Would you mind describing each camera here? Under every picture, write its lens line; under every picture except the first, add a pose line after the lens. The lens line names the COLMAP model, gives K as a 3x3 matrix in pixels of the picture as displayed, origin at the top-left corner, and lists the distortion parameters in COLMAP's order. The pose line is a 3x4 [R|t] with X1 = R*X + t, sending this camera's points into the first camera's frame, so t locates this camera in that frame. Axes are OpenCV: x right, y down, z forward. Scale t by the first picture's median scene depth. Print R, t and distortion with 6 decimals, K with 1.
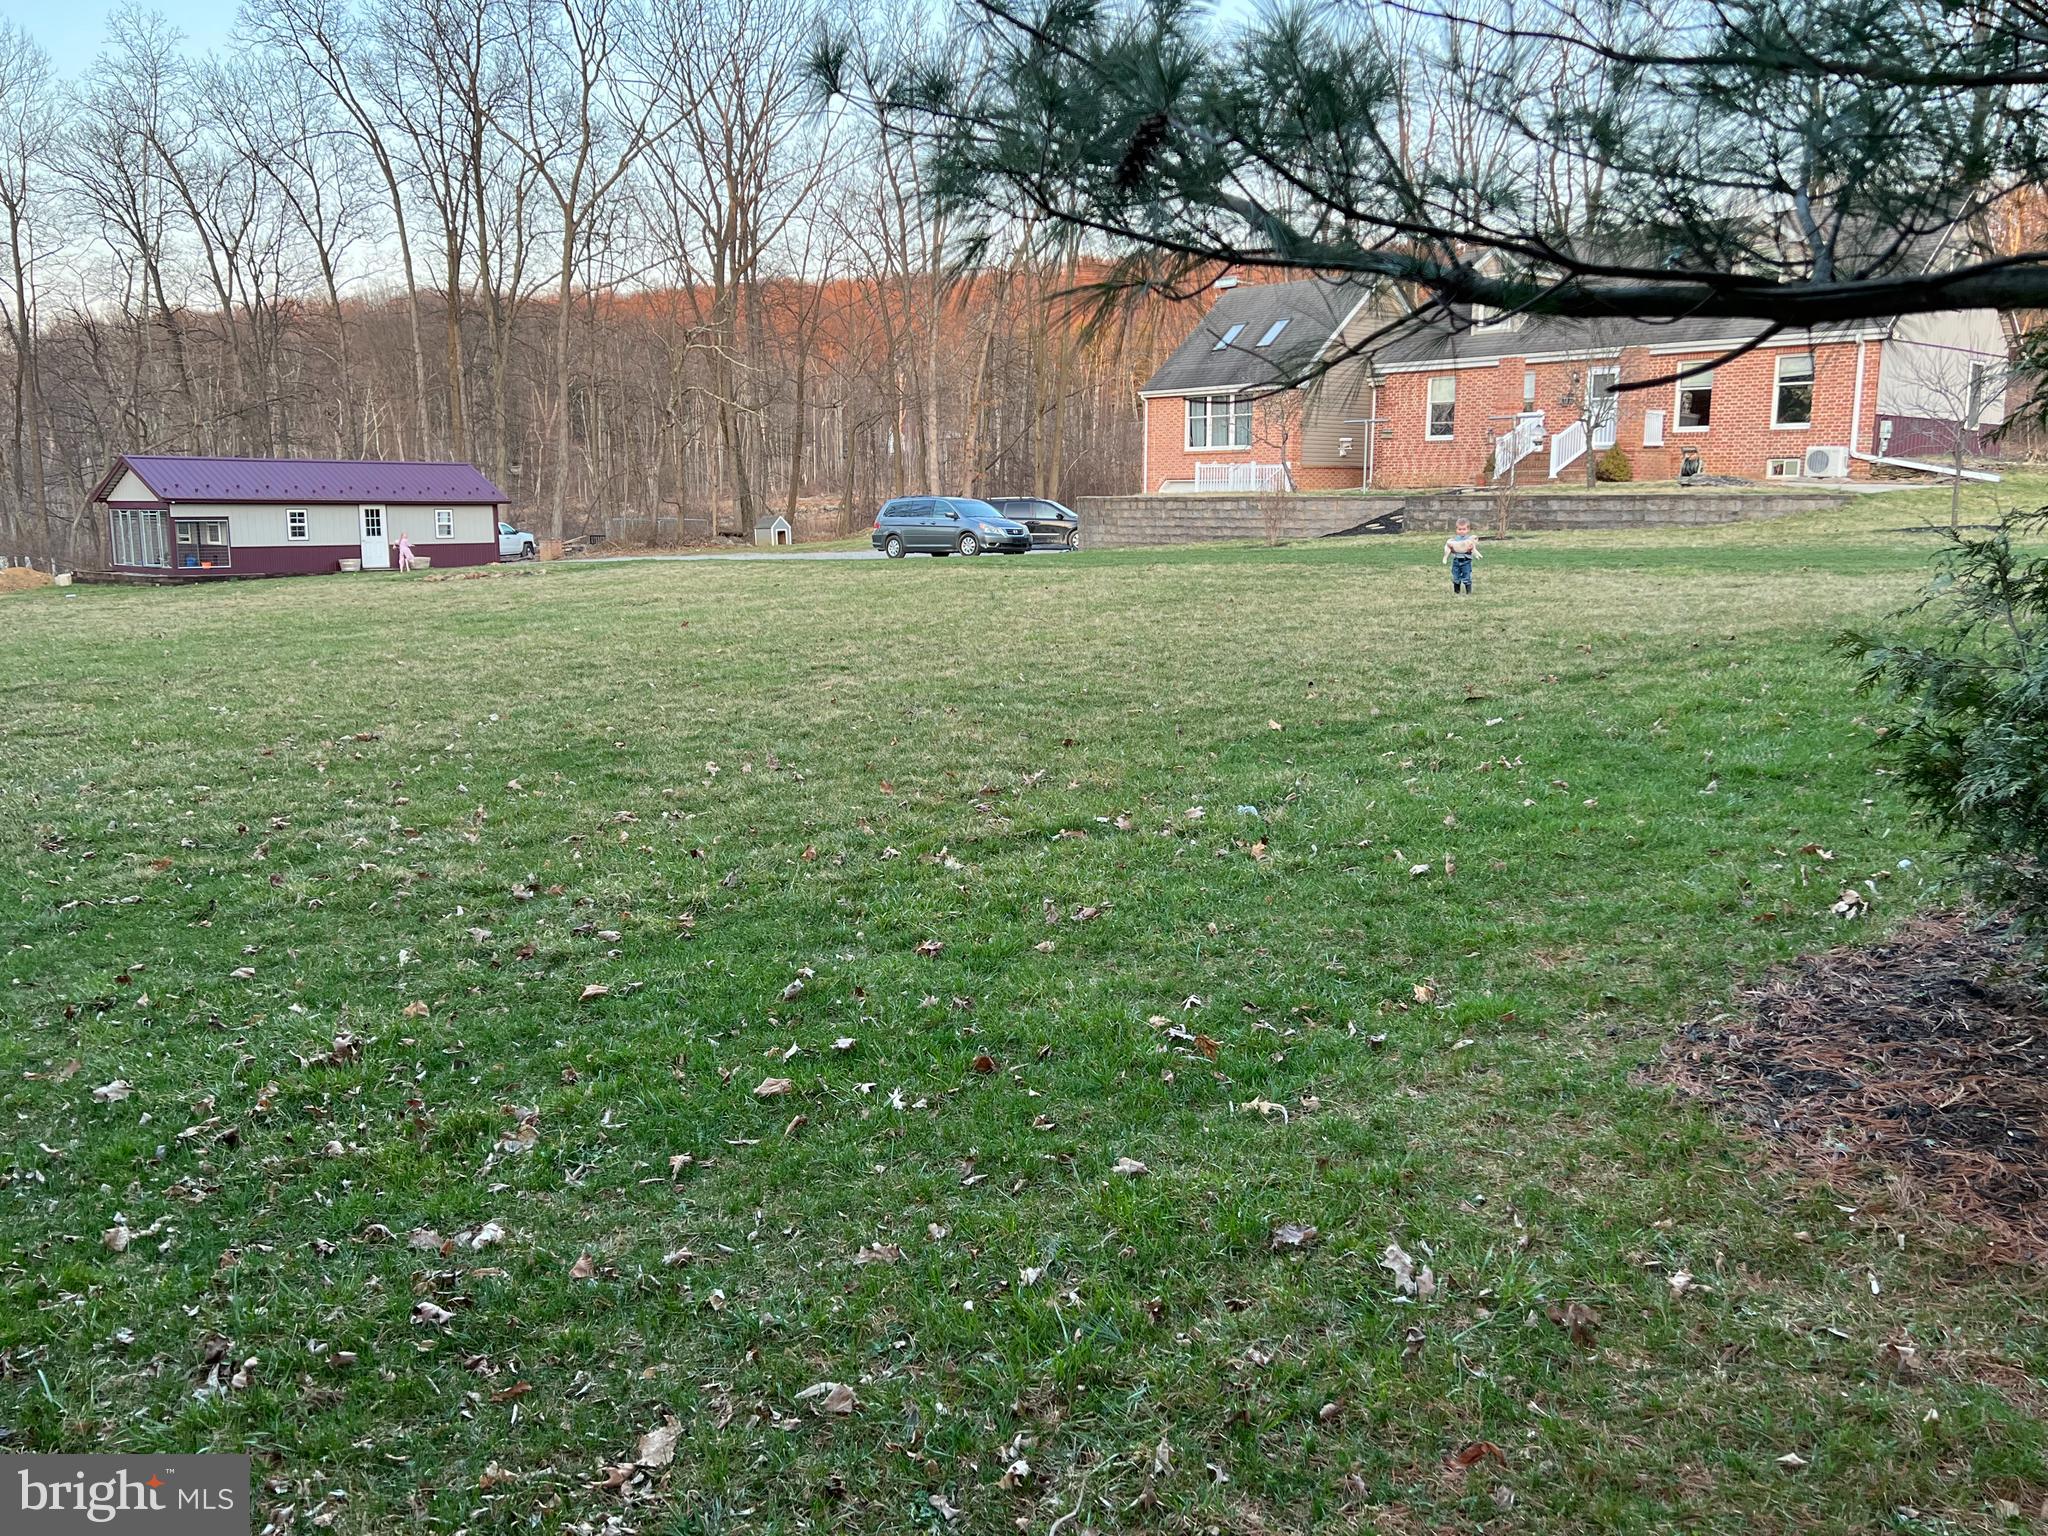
lens RADIAL K [[1685.0, 0, 1029.6], [0, 1685.0, 765.3], [0, 0, 1]] dist [0.083649, -0.097581]
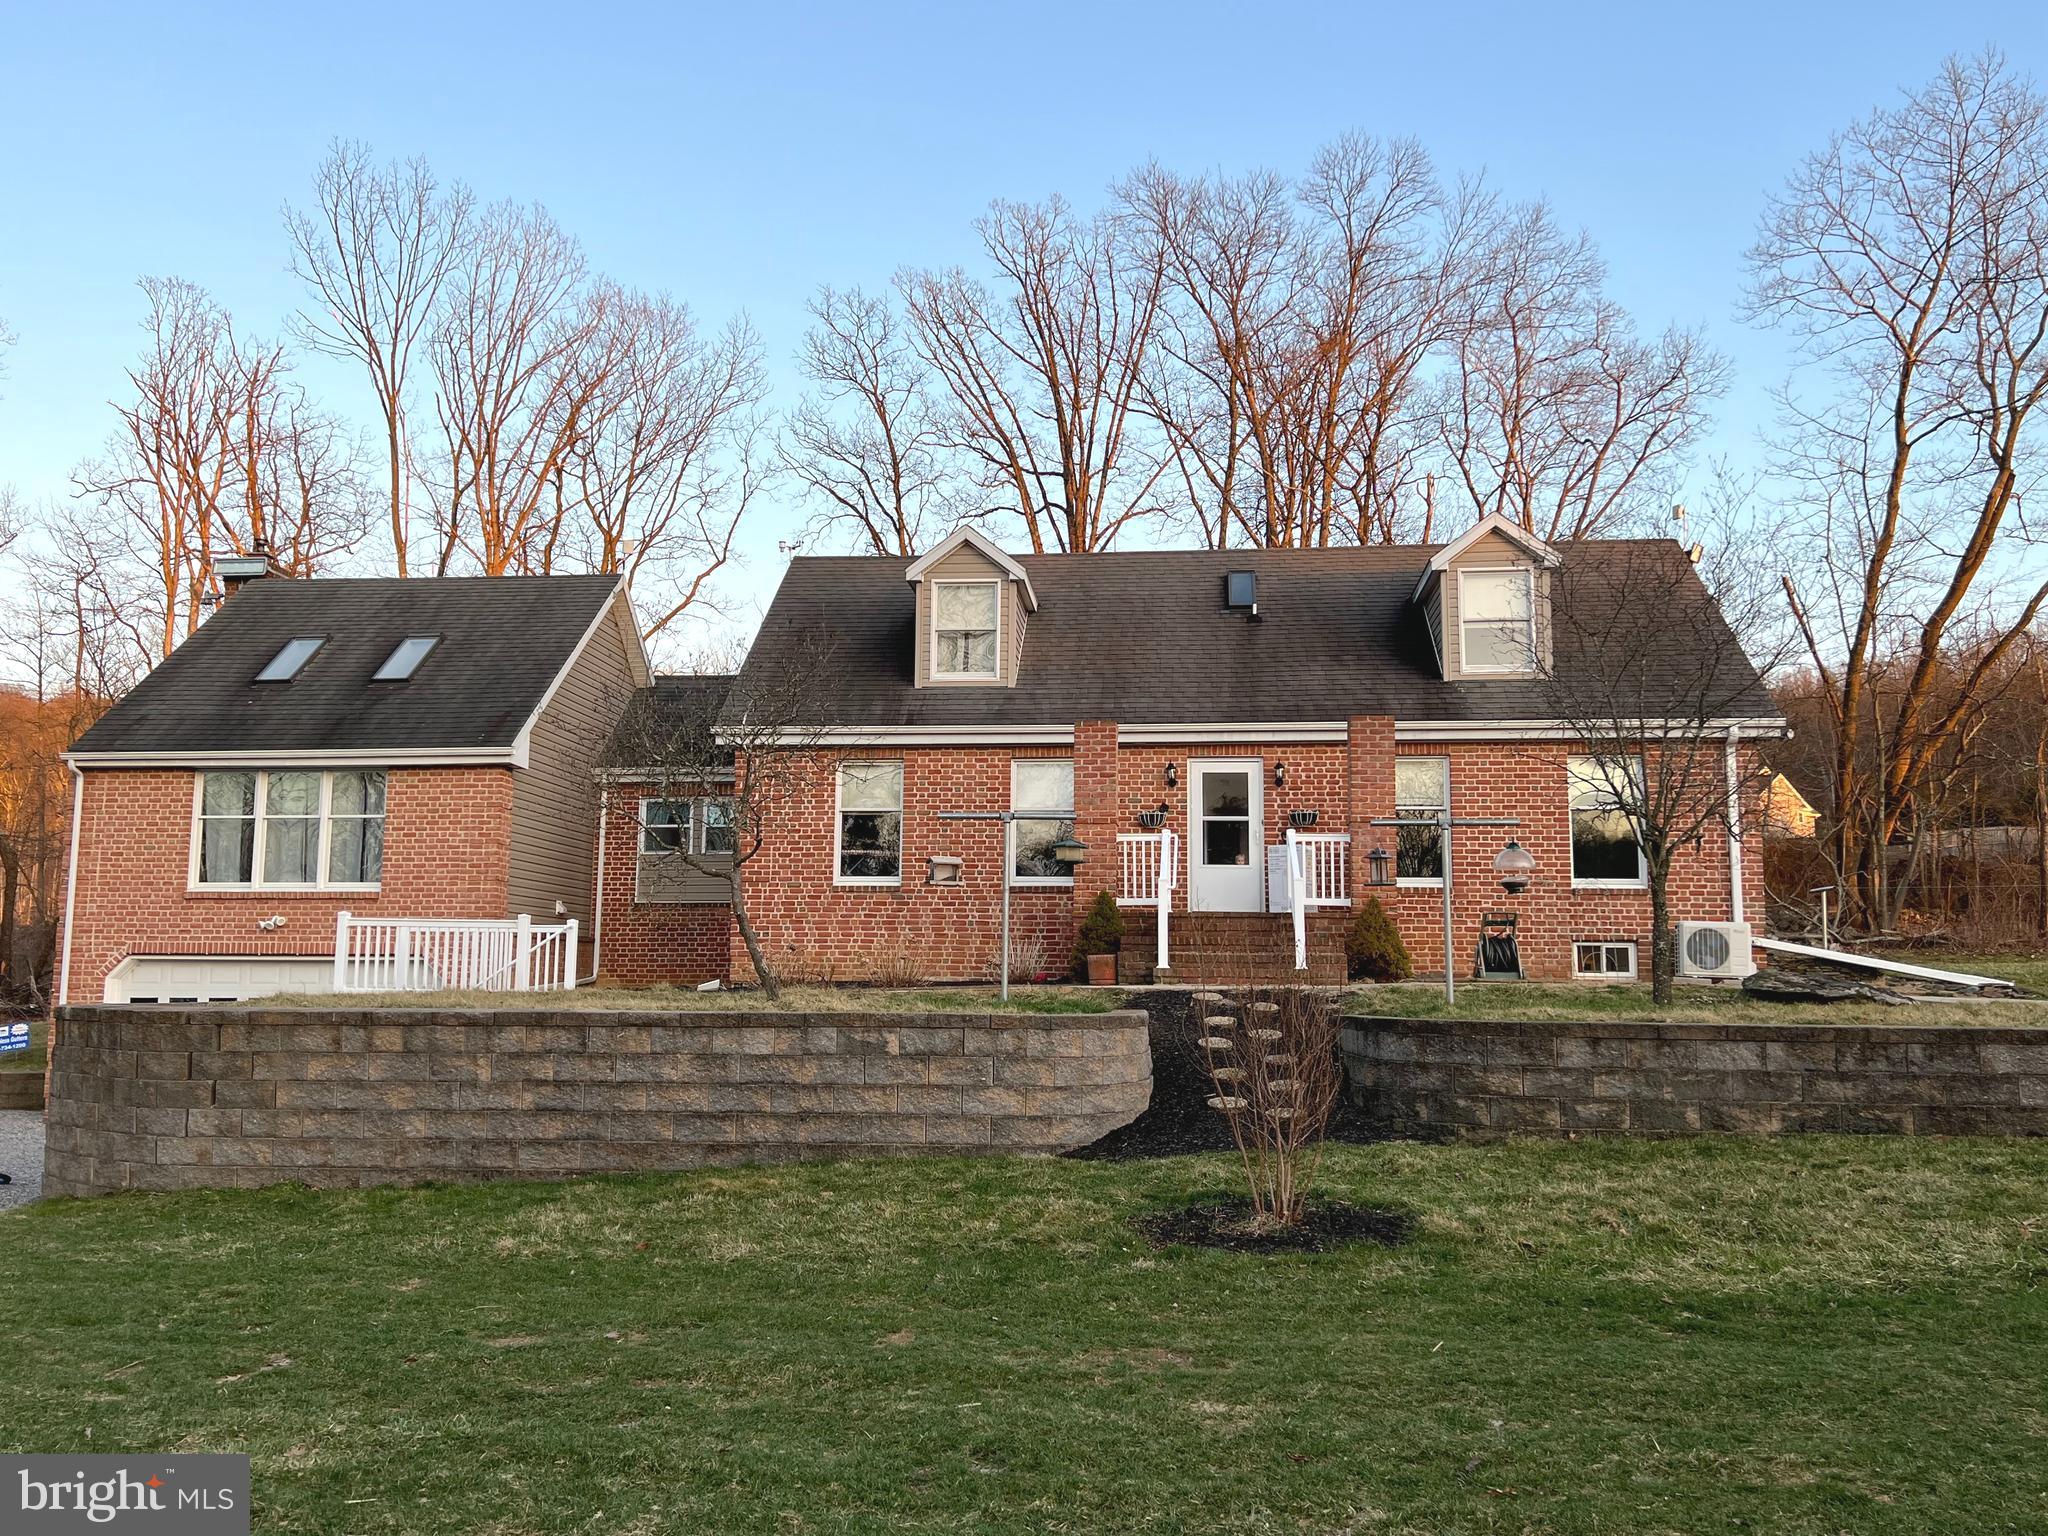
lens RADIAL K [[1685.0, 0, 1020.3], [0, 1685.0, 755.5], [0, 0, 1]] dist [0.083649, -0.097581]
pose [[0.746075, 0.094559, 0.659114, -0.054395], [0.096257, 0.964152, -0.247277, -0.120347], [-0.658868, 0.247931, 0.710227, 0.719213]]
